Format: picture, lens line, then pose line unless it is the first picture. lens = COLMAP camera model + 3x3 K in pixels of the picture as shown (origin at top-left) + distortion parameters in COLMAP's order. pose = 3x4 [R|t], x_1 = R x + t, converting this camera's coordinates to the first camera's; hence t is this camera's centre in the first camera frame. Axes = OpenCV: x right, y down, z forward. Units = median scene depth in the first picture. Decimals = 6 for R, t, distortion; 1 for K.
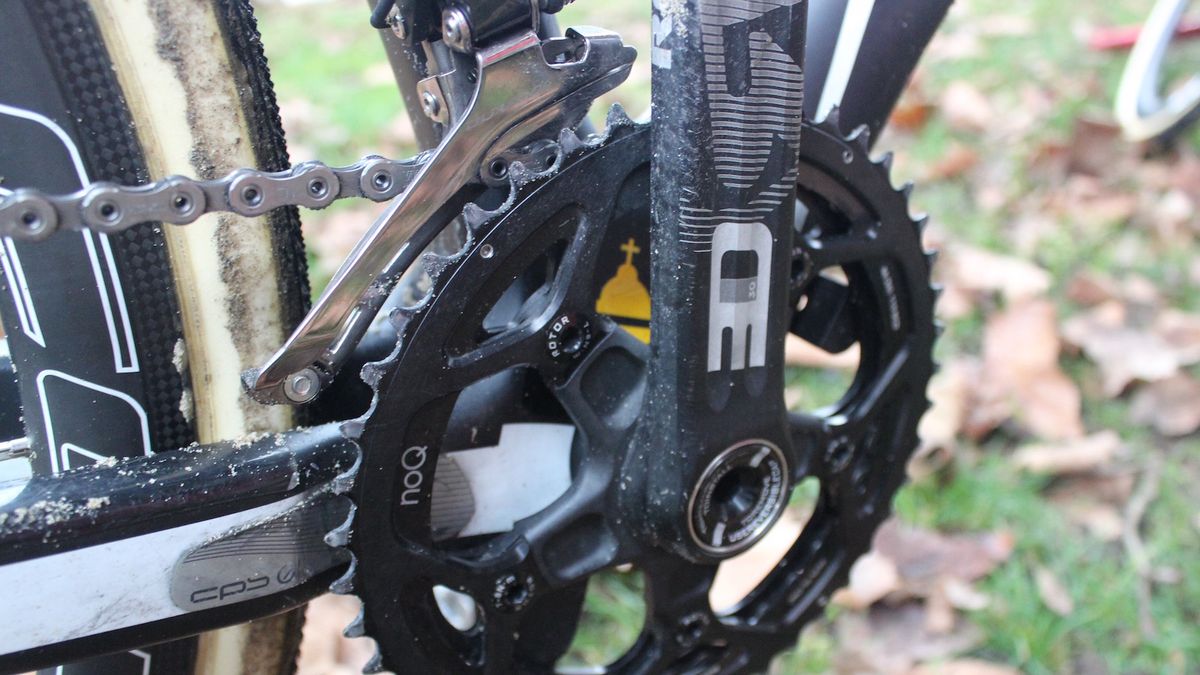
lens RADIAL K [[1109.5, 0, 641.6], [0, 1109.5, 412.6], [0, 0, 1]] dist [-0.165716, 0.120571]
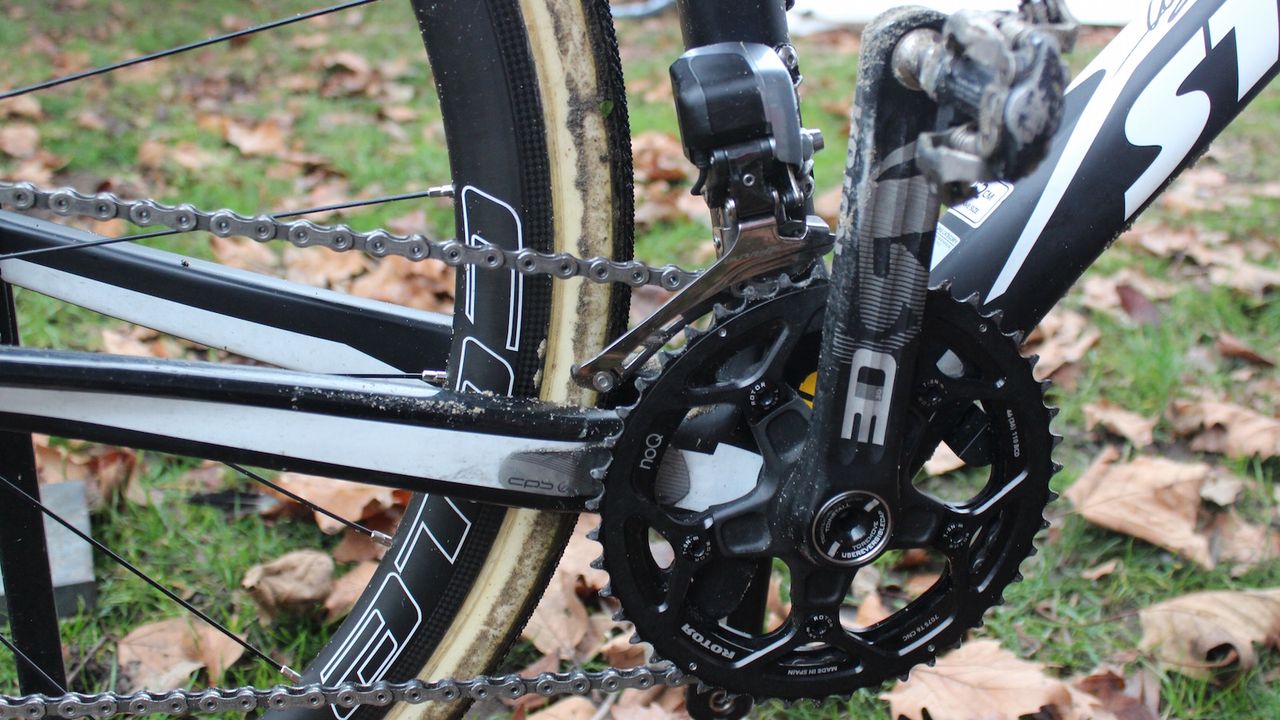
lens RADIAL K [[1409.7, 0, 684.8], [0, 1409.7, 325.6], [0, 0, 1]] dist [-0.154437, 0.216365]
pose [[0.924395, 0.224285, -0.308529, 0.474743], [-0.271490, 0.955036, -0.119158, 0.120249], [0.267932, 0.193911, 0.943722, -1.081394]]
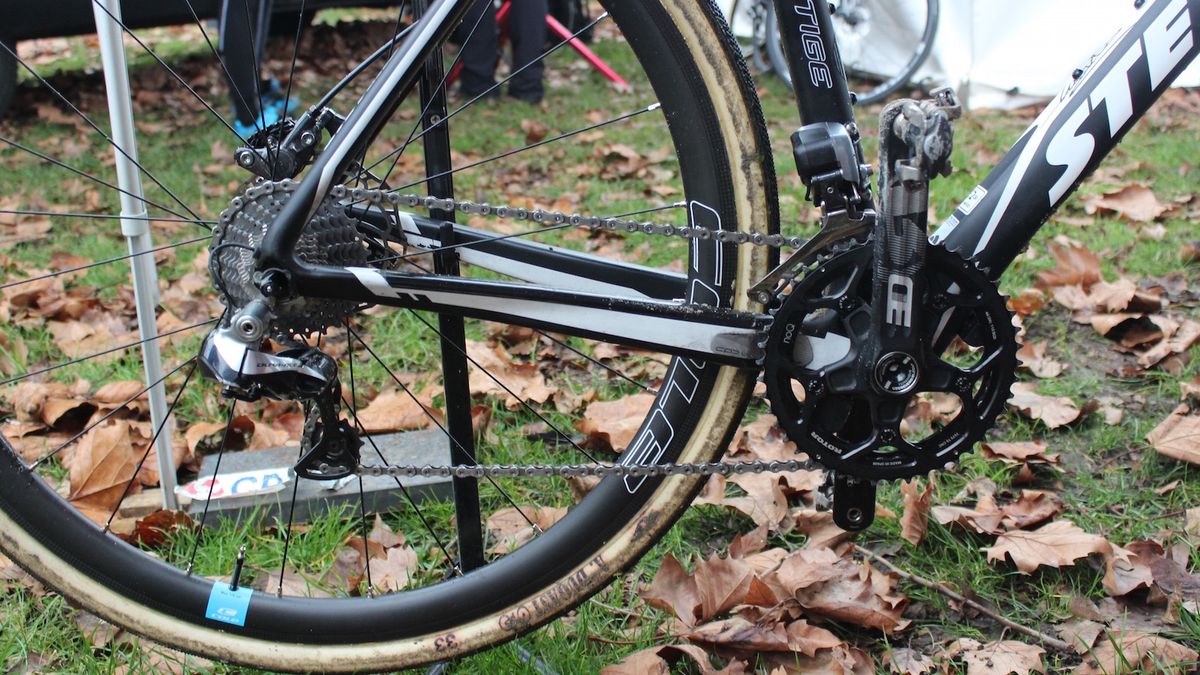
lens RADIAL K [[1324.4, 0, 600.9], [0, 1324.4, 273.3], [0, 0, 1]] dist [-0.149603, 0.148882]
pose [[0.820565, 0.166950, -0.546627, 1.485895], [-0.284149, 0.948983, -0.136711, 0.599543], [0.495916, 0.267504, 0.826141, -2.625578]]
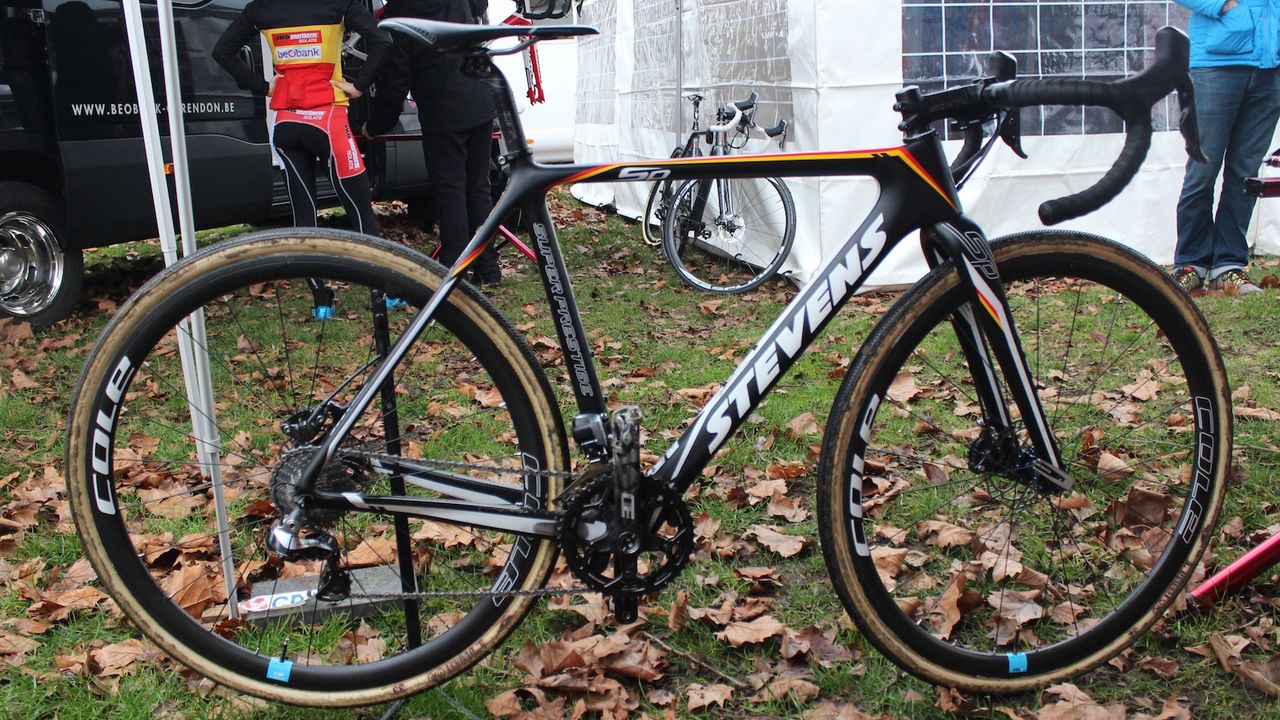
lens RADIAL K [[1149.9, 0, 640.0], [0, 1149.9, 360.0], [0, 0, 1]] dist [-0.175338, 0.102351]
pose [[0.857910, 0.139083, -0.494618, 3.306912], [-0.261969, 0.946544, -0.188221, 0.320527], [0.441999, 0.291051, 0.848484, -4.763425]]
